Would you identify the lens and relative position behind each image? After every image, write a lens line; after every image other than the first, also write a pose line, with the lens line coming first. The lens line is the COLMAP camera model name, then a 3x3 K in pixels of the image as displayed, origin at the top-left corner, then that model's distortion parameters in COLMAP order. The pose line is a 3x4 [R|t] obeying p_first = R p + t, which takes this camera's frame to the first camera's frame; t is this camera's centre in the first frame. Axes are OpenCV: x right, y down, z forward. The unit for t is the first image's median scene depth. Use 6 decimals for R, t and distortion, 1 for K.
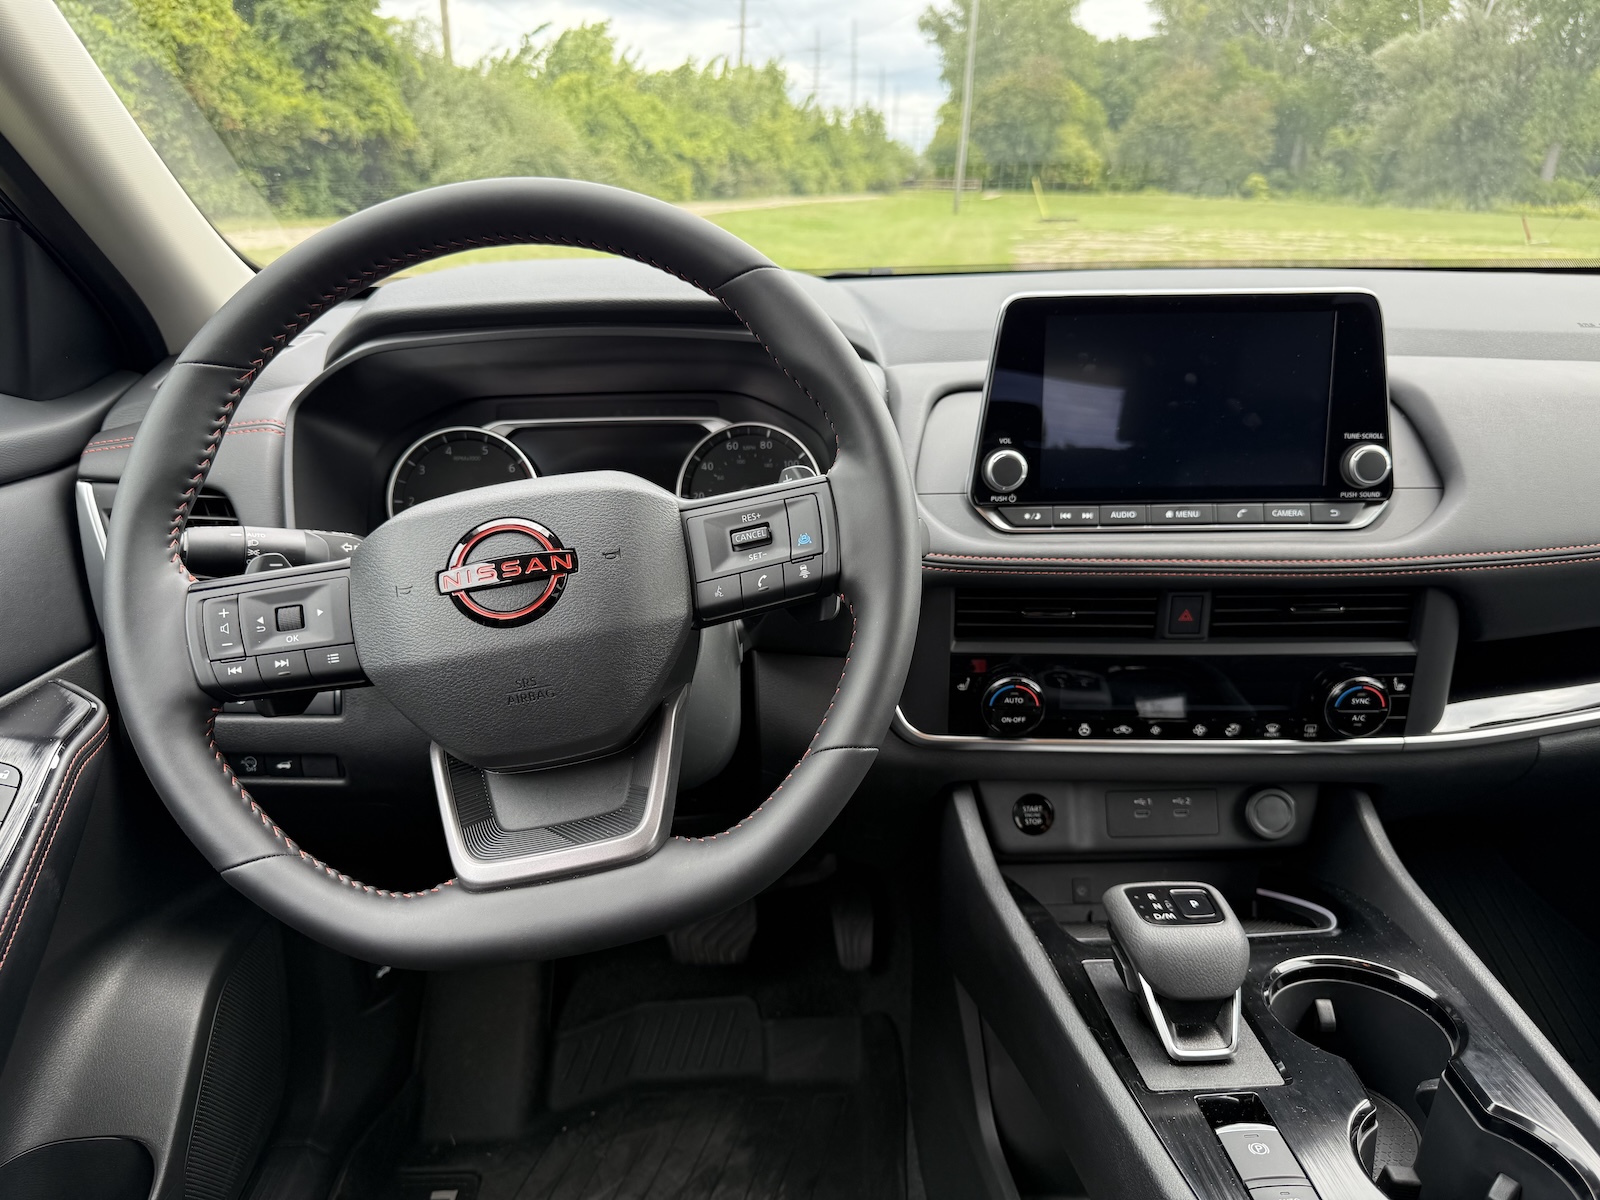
lens RADIAL K [[1127.3, 0, 789.6], [0, 1127.3, 597.3], [0, 0, 1]] dist [0.012283, -0.016244]
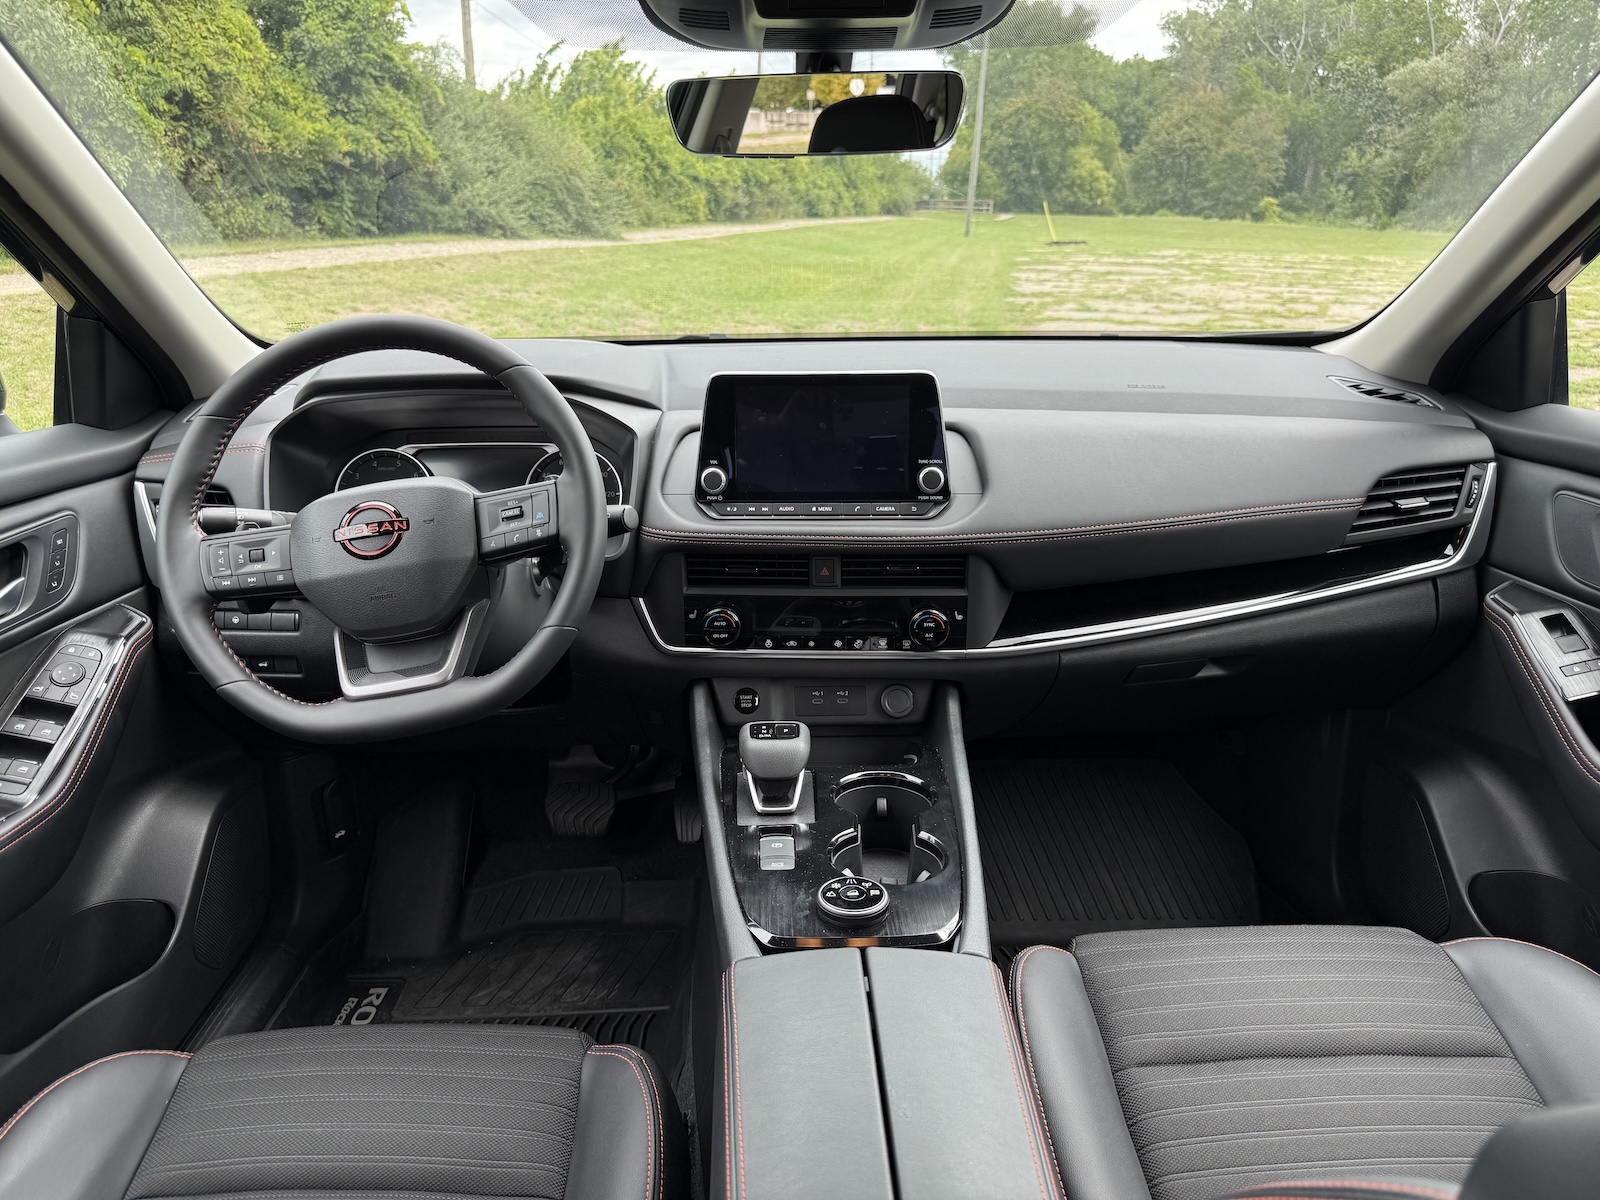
lens RADIAL K [[1127.3, 0, 800.9], [0, 1127.3, 598.7], [0, 0, 1]] dist [0.012283, -0.016244]
pose [[0.999936, 0.008119, -0.007936, 0.214003], [-0.008209, 0.999901, -0.011407, 0.047988], [0.007842, 0.011471, 0.999903, -0.386879]]
